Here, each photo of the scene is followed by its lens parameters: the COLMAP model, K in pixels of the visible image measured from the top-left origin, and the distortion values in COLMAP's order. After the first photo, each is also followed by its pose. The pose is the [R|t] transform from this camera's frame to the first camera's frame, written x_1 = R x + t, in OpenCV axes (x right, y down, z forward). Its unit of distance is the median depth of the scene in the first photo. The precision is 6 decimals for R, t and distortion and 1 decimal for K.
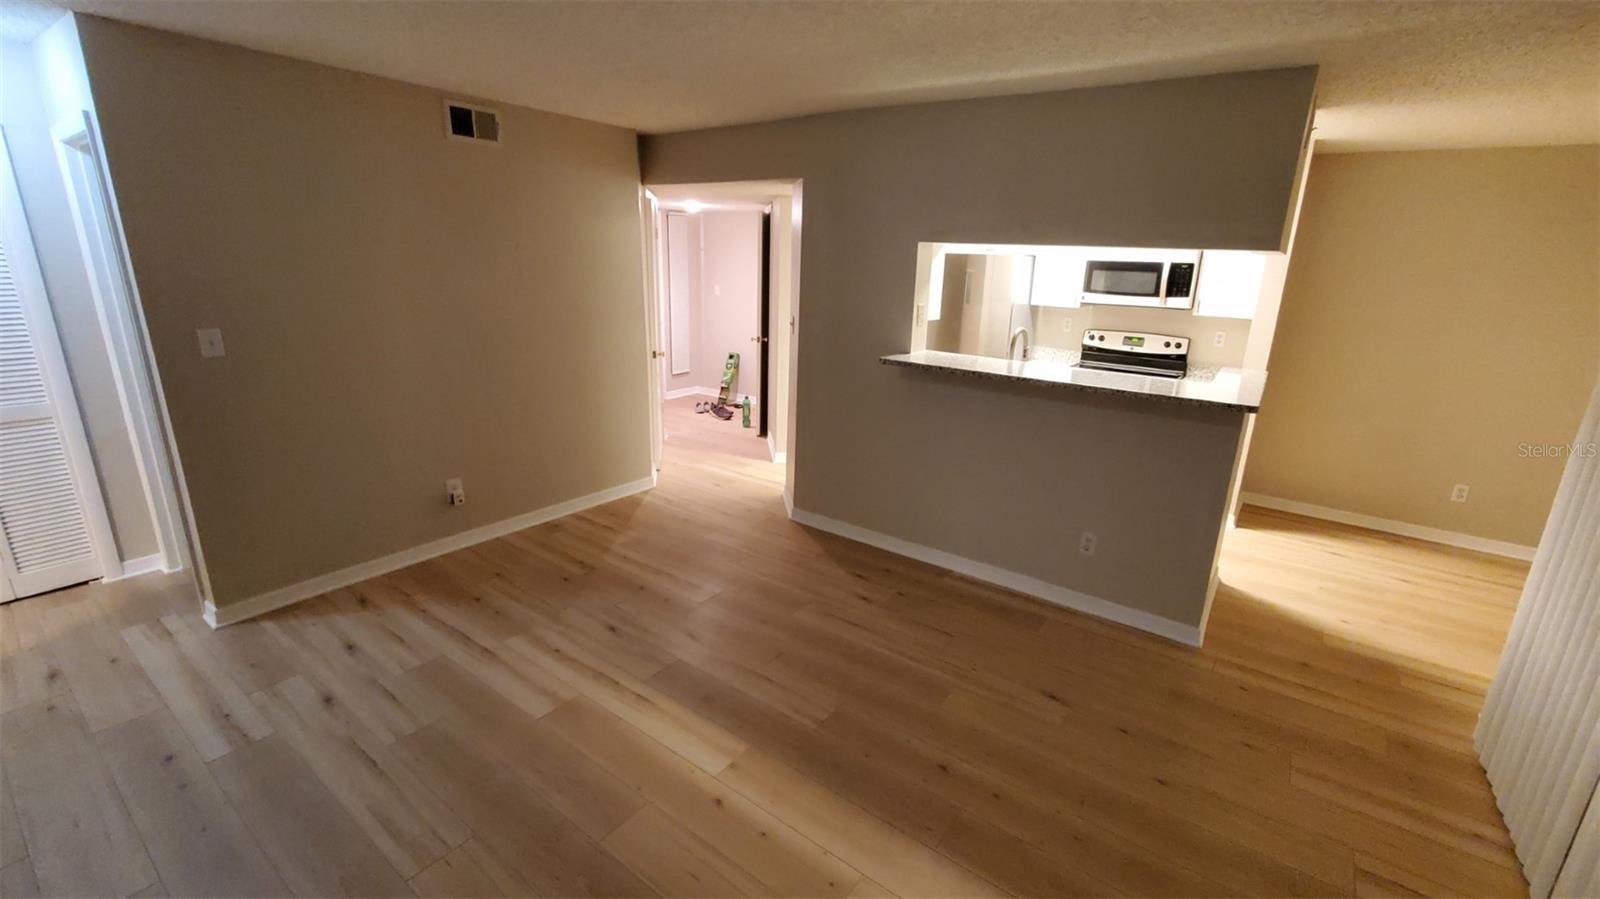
lens RADIAL K [[668.6, 0, 825.5], [0, 668.6, 449.4], [0, 0, 1]] dist [0.000545, -0.000185]
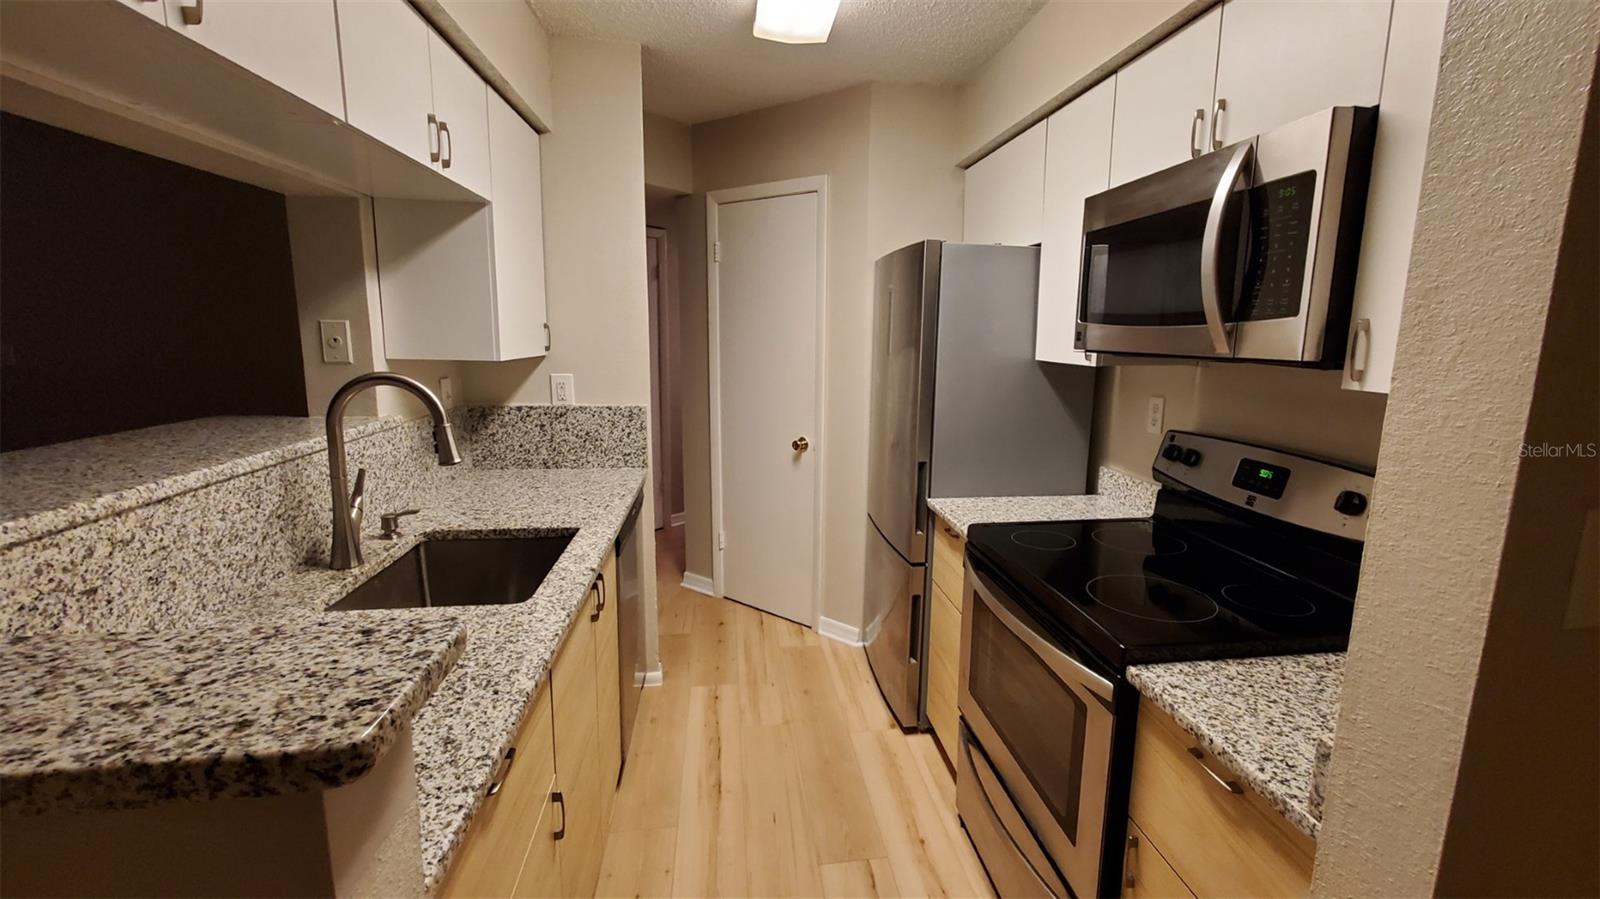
lens RADIAL K [[668.6, 0, 825.5], [0, 668.6, 449.4], [0, 0, 1]] dist [0.000545, -0.000185]
pose [[0.691615, 0.098378, -0.715535, 0.540424], [-0.185271, 0.981697, -0.044104, -0.126251], [0.698100, 0.163071, 0.697183, 0.661868]]
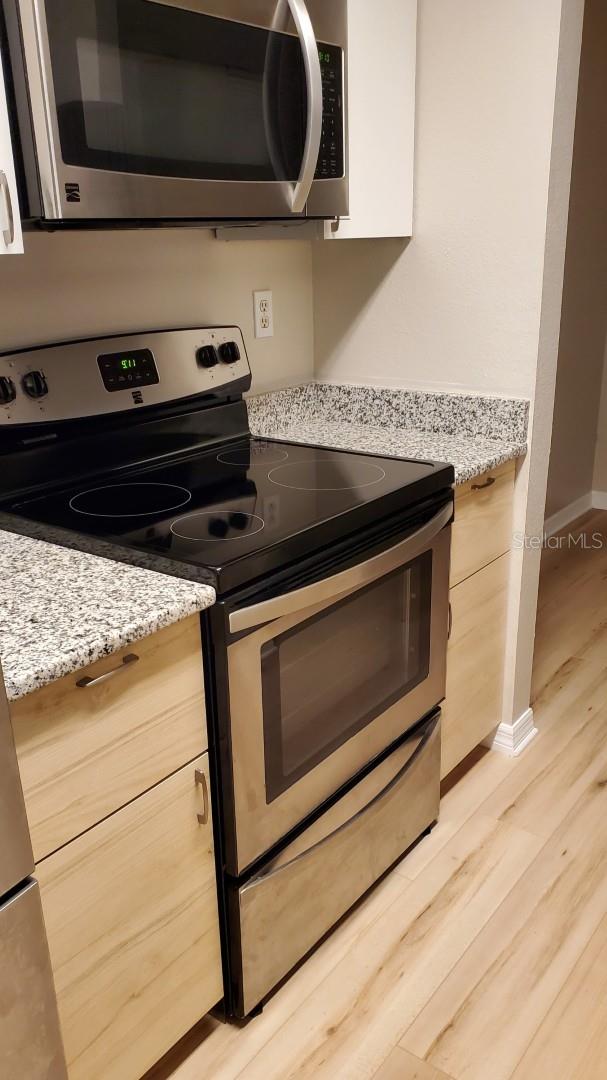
lens RADIAL K [[883.0, 0, 302.5], [0, 883.0, 571.3], [0, 0, 1]] dist [0.006150, 0.000076]
pose [[0.033140, -0.390527, 0.919995, 0.115746], [0.299062, 0.882200, 0.363711, -0.198696], [-0.953658, 0.263082, 0.146028, 0.909832]]
